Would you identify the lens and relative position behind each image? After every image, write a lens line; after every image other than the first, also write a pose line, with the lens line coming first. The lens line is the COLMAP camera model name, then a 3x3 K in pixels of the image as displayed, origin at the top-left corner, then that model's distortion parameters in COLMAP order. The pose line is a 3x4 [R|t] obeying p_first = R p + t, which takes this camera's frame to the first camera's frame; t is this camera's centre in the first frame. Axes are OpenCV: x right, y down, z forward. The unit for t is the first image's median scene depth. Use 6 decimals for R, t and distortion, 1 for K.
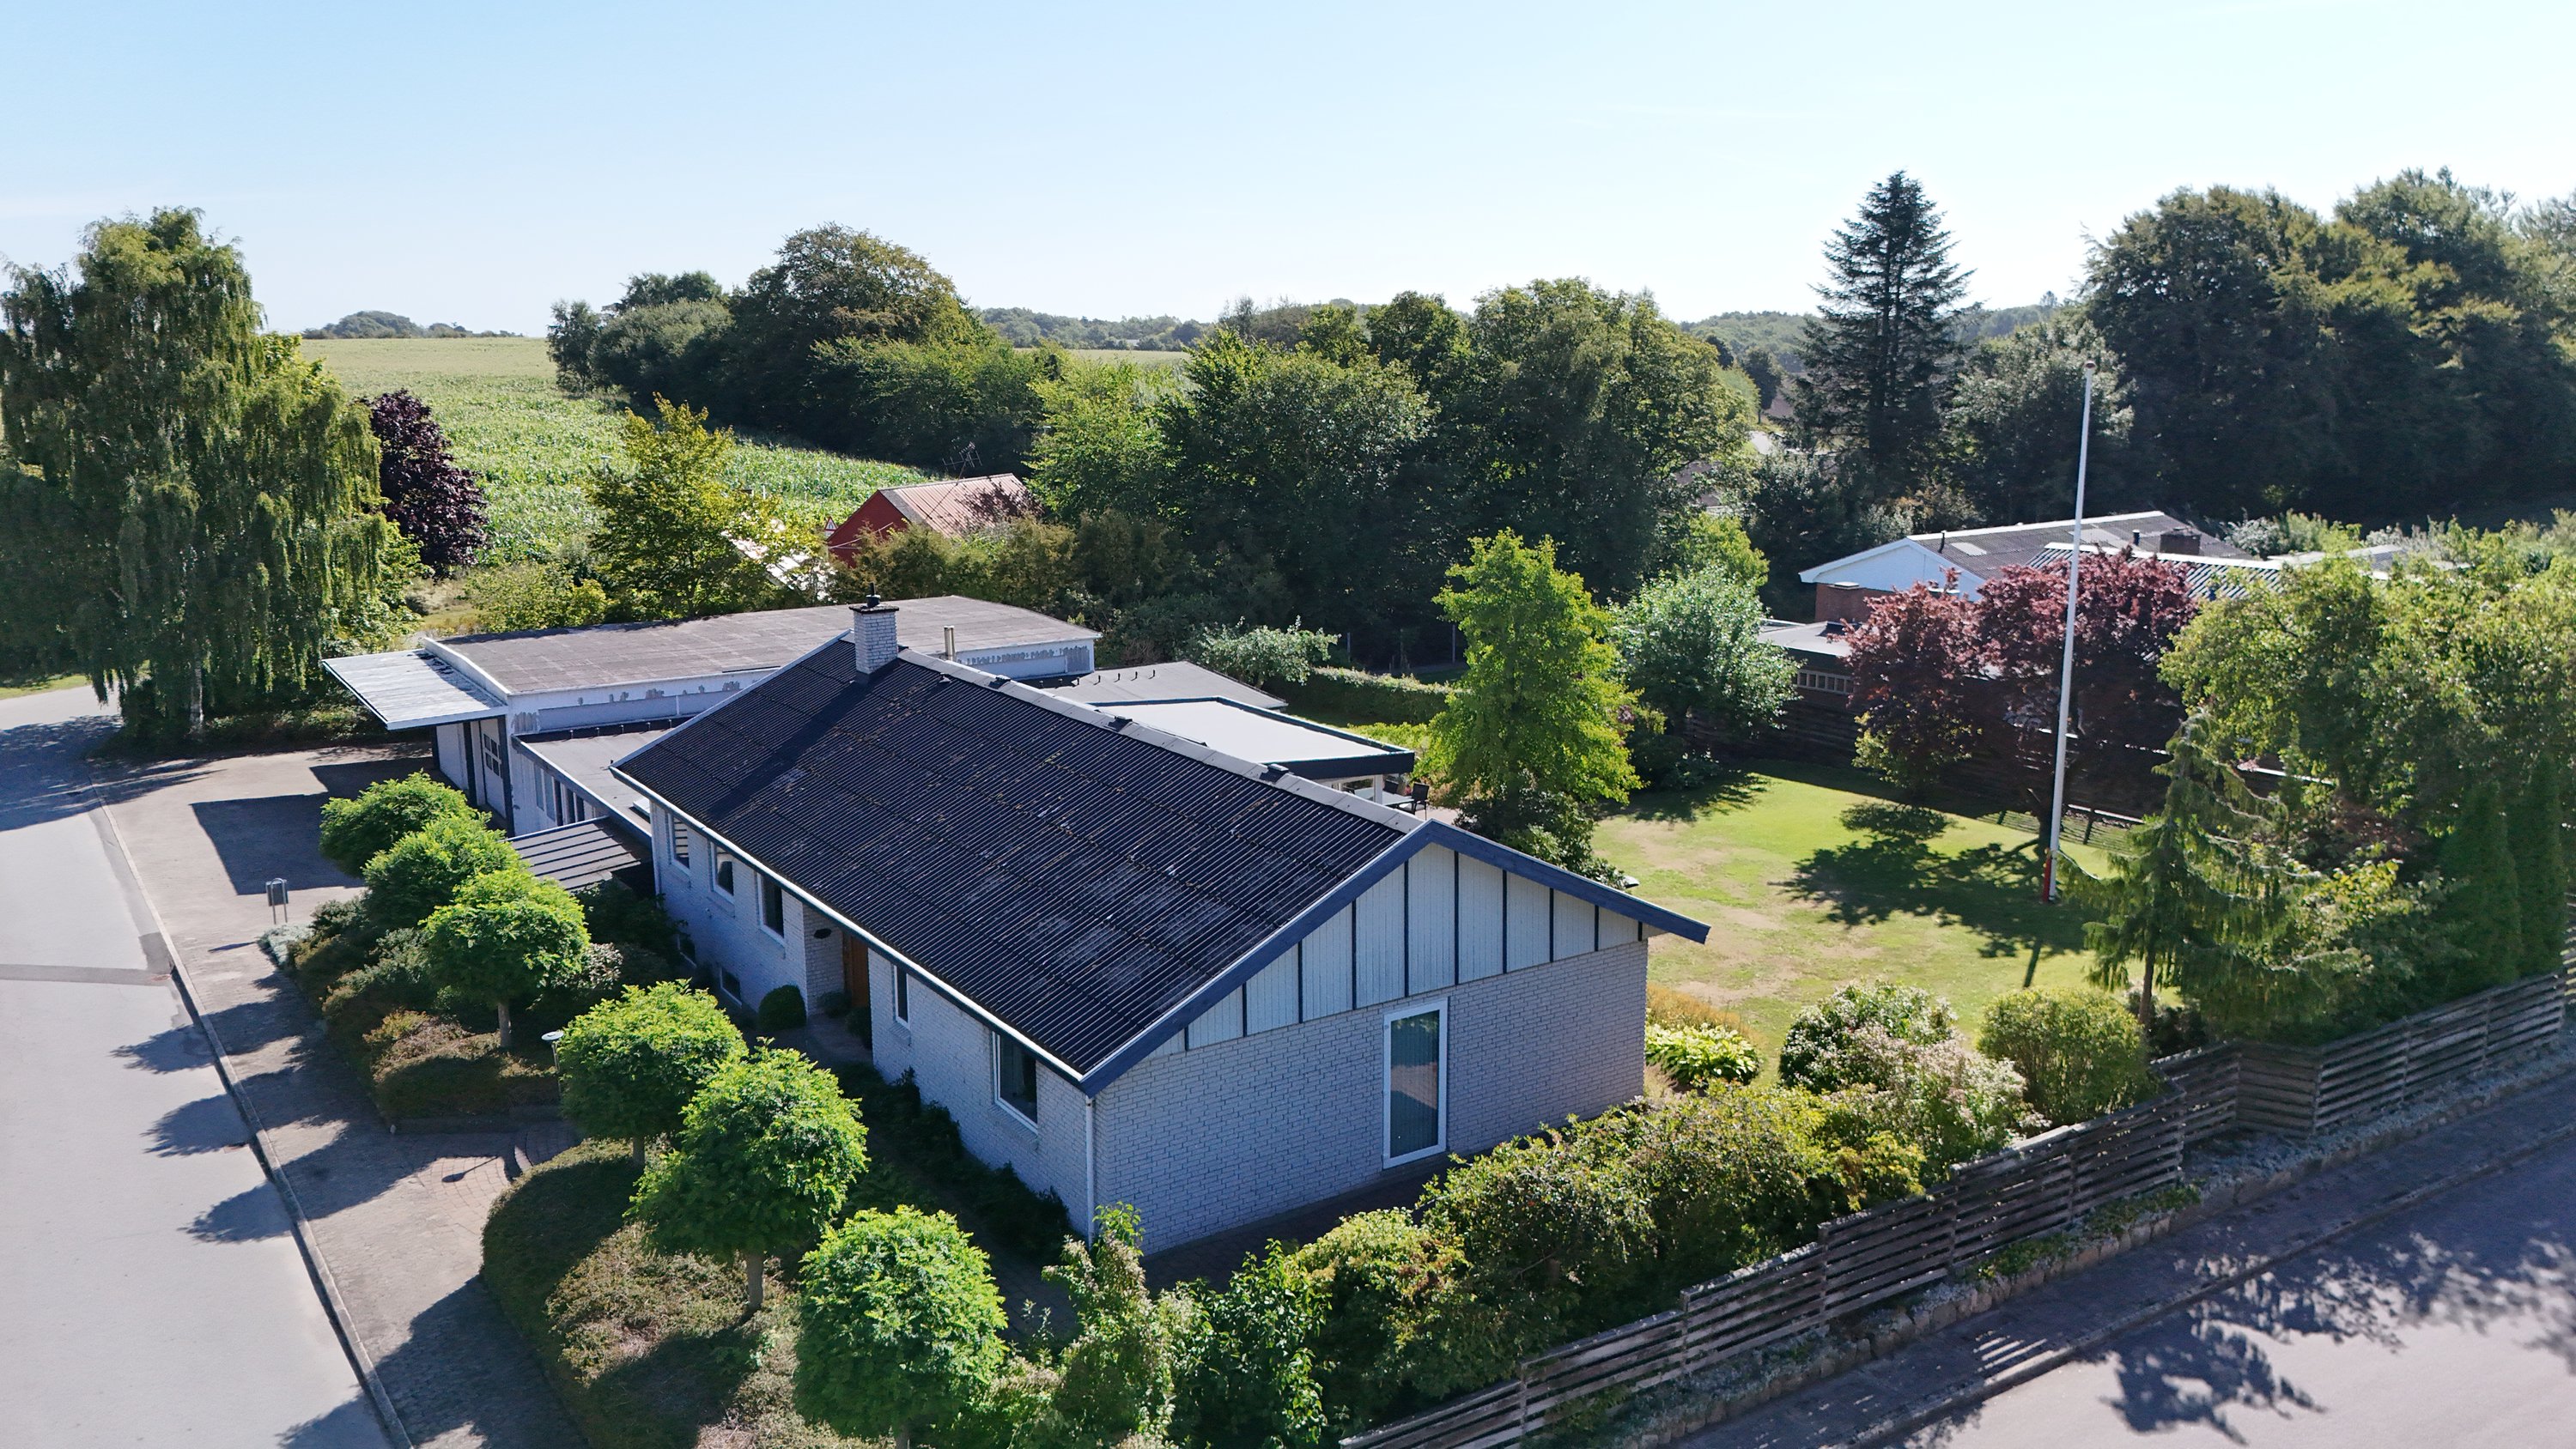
lens RADIAL K [[1896.0, 0, 1278.2], [0, 1896.0, 714.1], [0, 0, 1]] dist [0.071785, -0.067798]
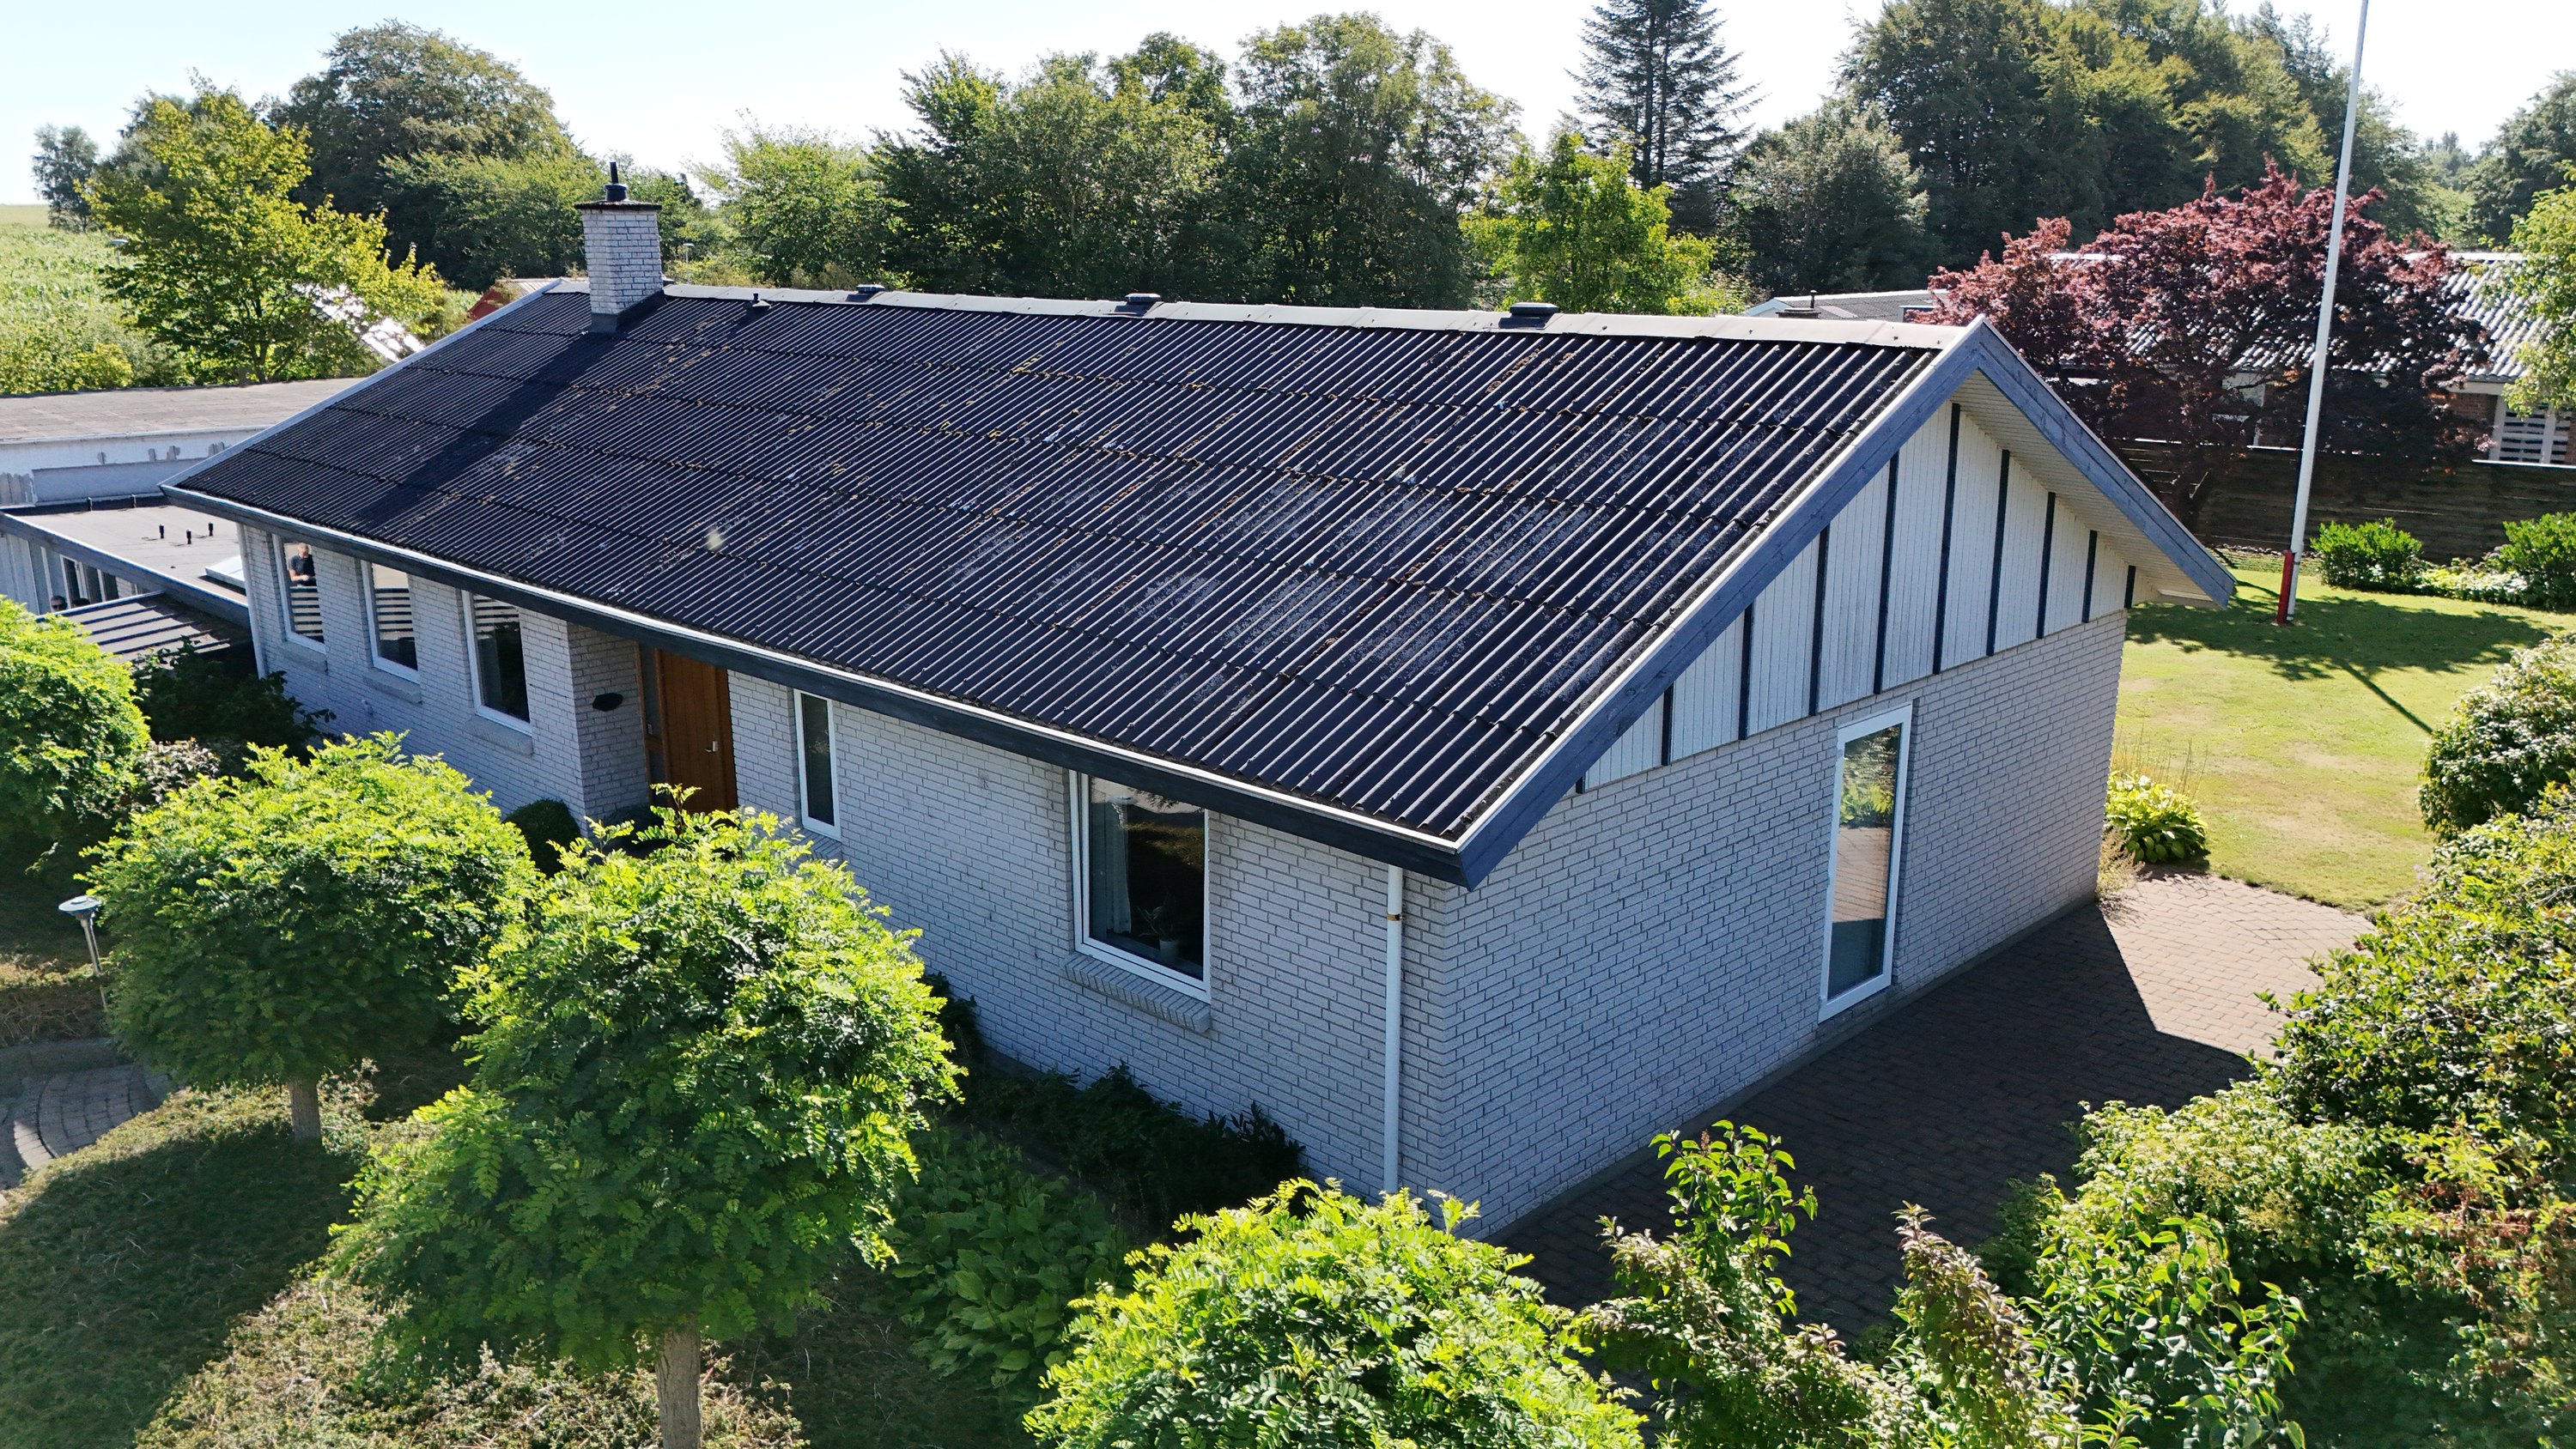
lens RADIAL K [[1896.0, 0, 1278.2], [0, 1896.0, 714.1], [0, 0, 1]] dist [0.071785, -0.067798]
pose [[0.980255, -0.046101, 0.192290, -0.182338], [0.036757, 0.997976, 0.051885, 0.114417], [-0.194293, -0.043792, 0.979966, 0.487868]]
